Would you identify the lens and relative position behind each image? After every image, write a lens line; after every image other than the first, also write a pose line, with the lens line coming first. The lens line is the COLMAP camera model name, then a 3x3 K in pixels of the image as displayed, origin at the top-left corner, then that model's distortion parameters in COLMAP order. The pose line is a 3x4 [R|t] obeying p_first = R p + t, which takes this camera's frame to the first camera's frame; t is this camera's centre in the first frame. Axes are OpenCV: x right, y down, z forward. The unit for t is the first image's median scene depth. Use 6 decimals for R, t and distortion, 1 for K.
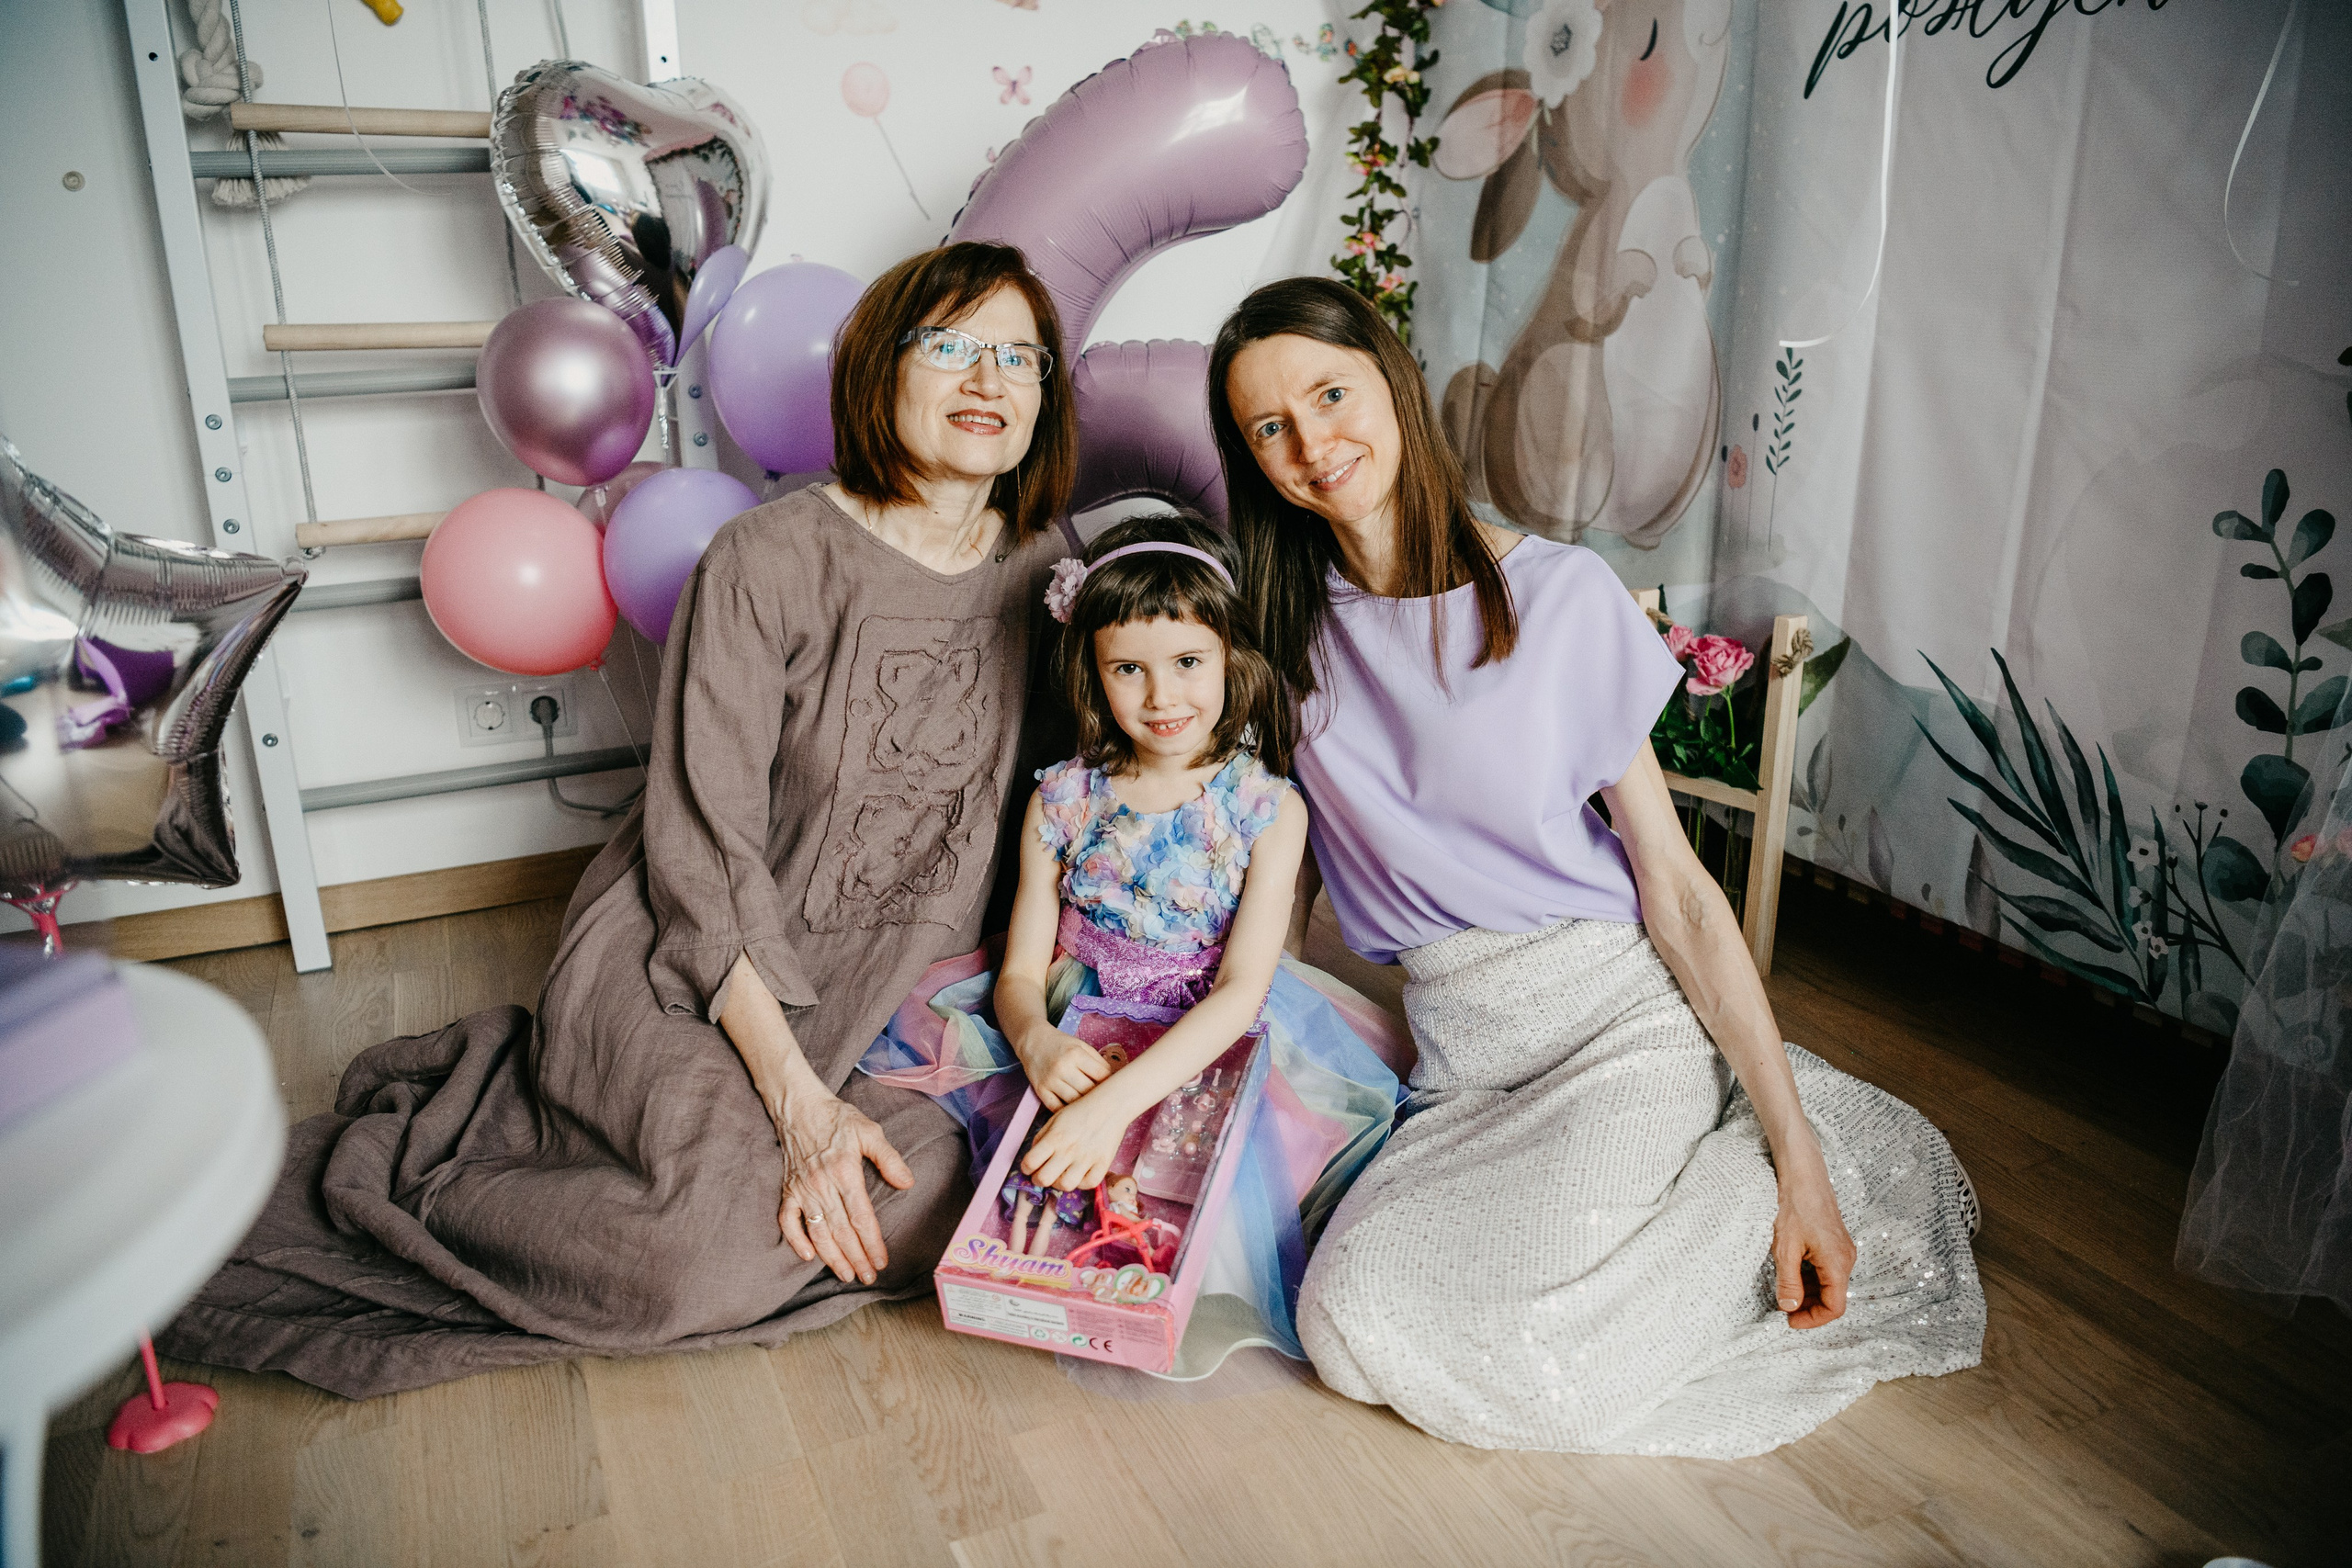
lens RADIAL K [[1632.2, 0, 1186.0], [0, 1632.2, 784.3], [0, 0, 1]] dist [-0.080016, 0.021318]
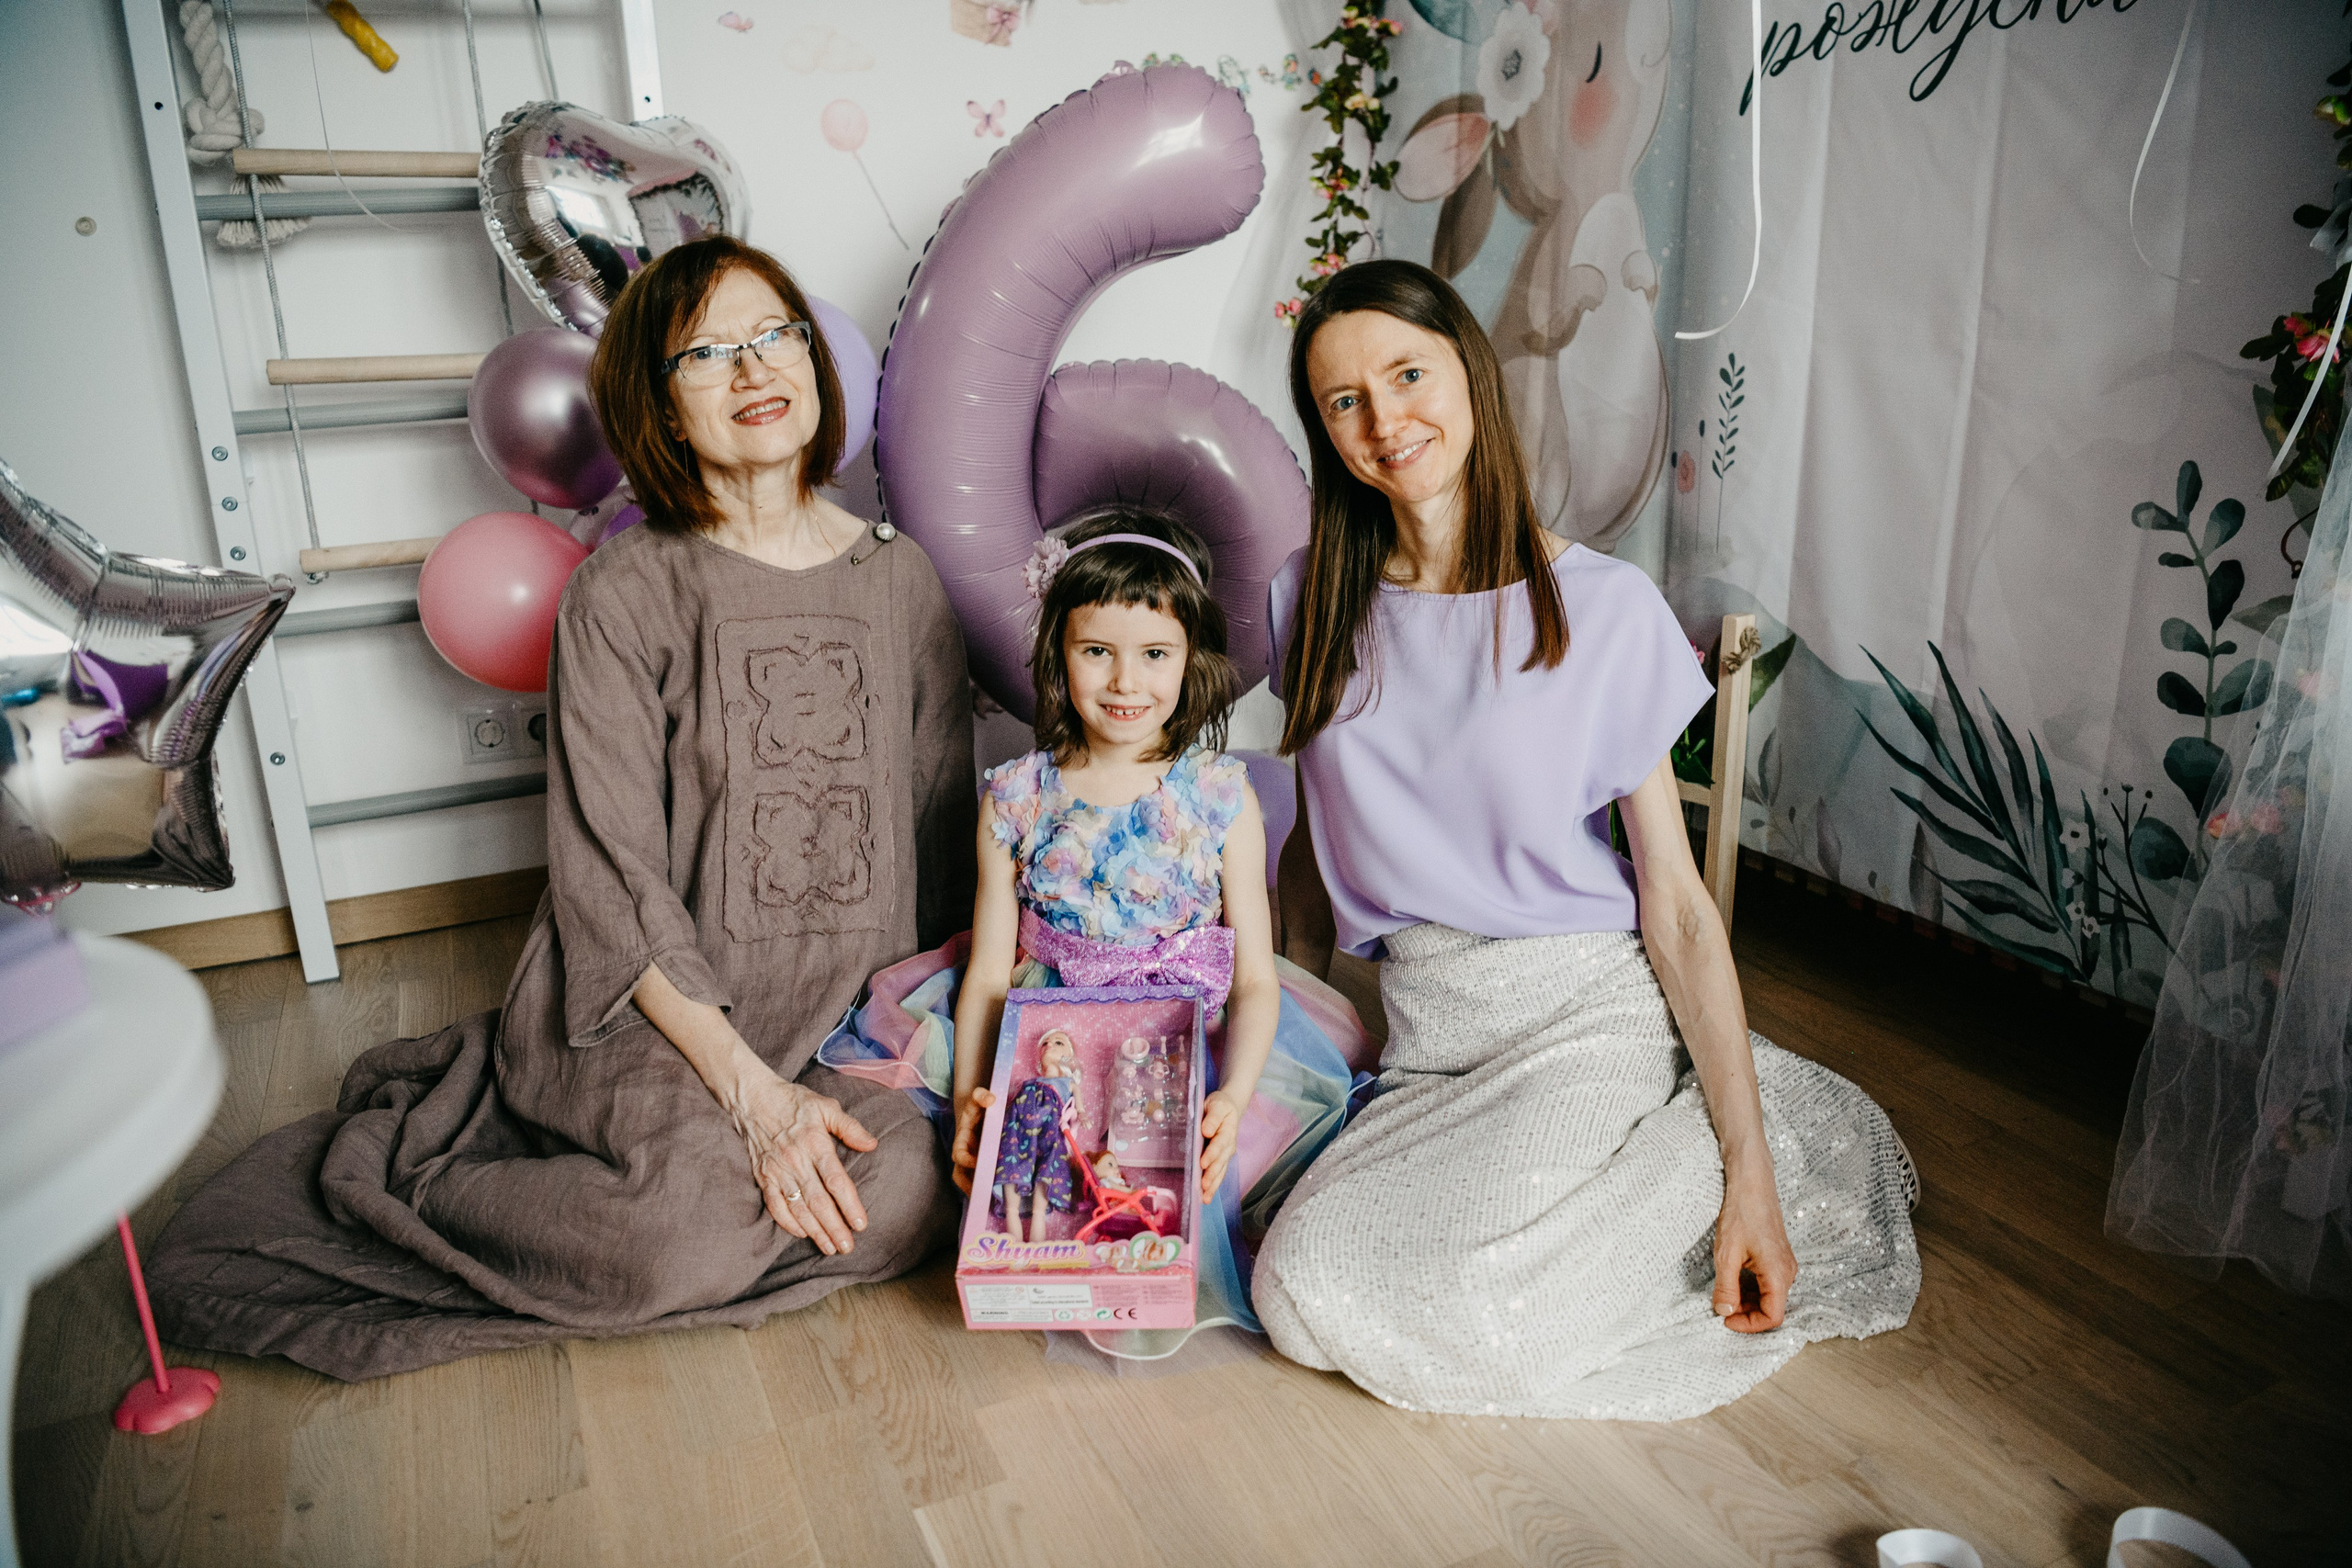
lens RADIAL K [[1599.8, 0, 1185.5], [0, 1599.8, 784.7], [0, 0, 1]] dist [-0.084512, 0.022414]
pose [[0.999866, -0.014925, -0.006797, 0.025546], [0.014846, 0.999824, -0.011440, 0.010422], [0.006967, 0.011338, 0.999911, -0.013076]]
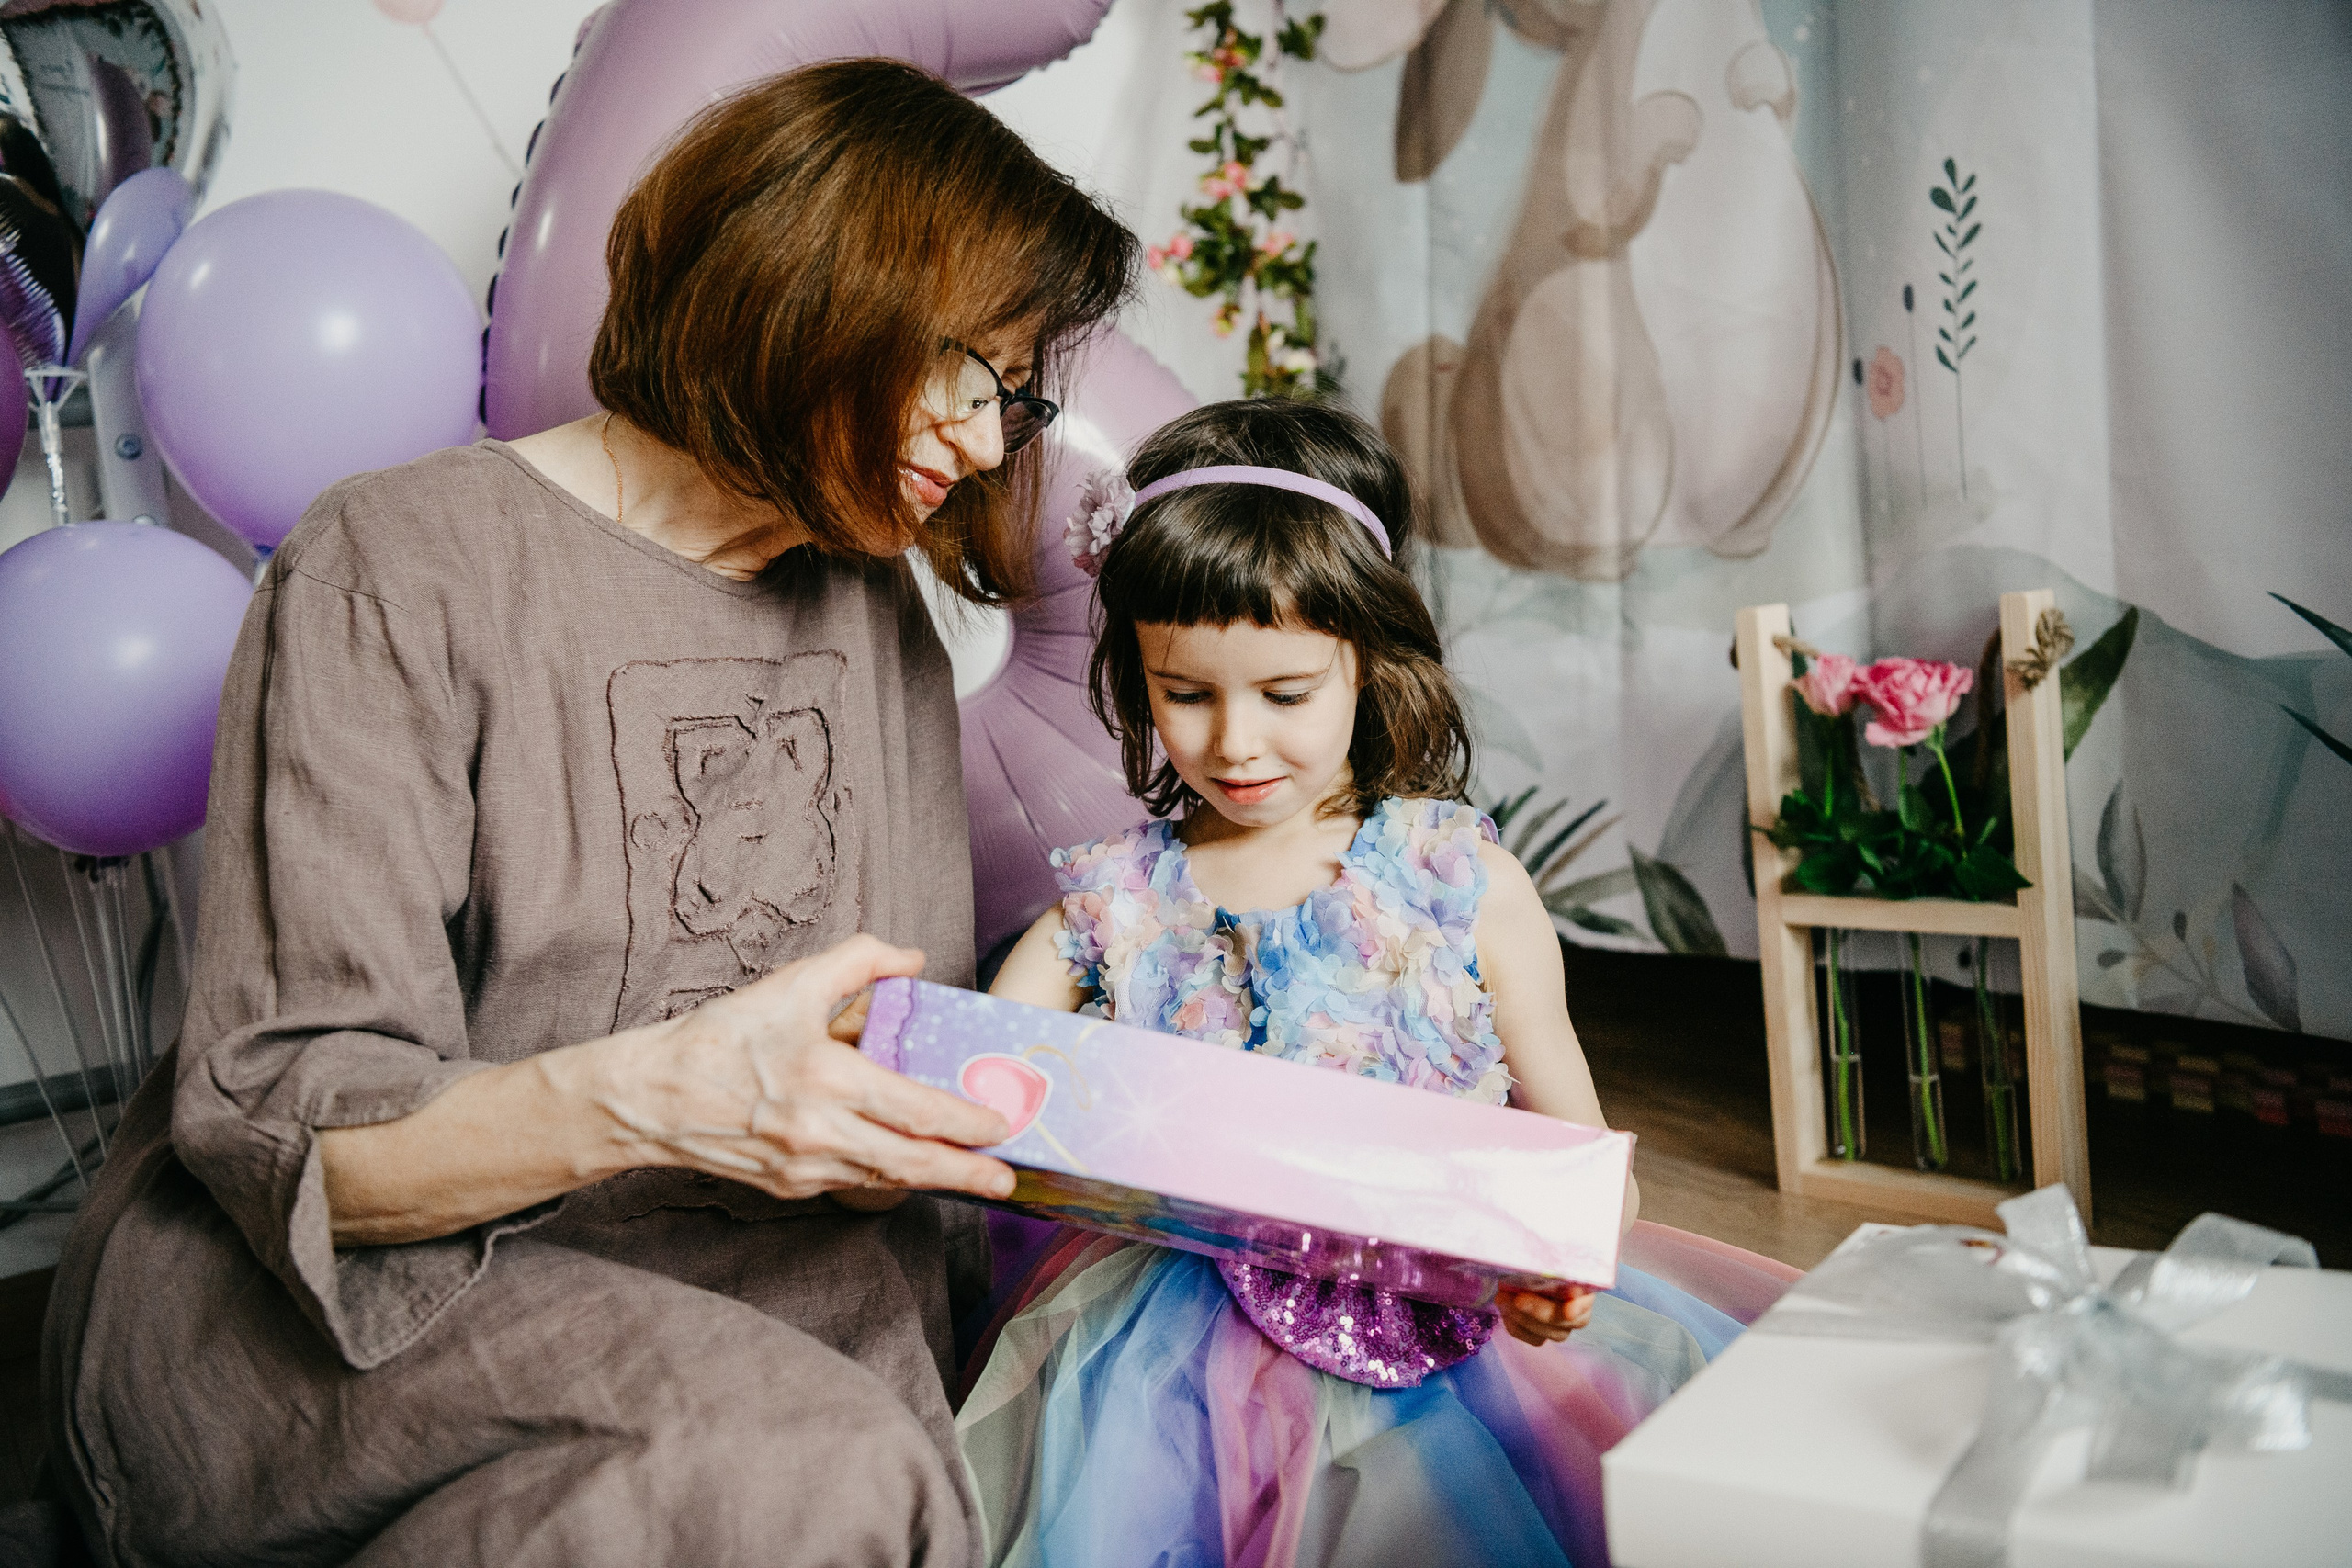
lens RADIAL K [[2287.6, 0, 1192.5], [0, 2287.6, 779.0], [0, 0, 1]] dist [0.012744, 0.039884]
pose [[0.991176, -0.099920, 0.087099, -0.007834], [0.115411, 0.973728, -0.196302, 0.090154], [-0.065197, 0.204622, 0.976667, 0.206389]]
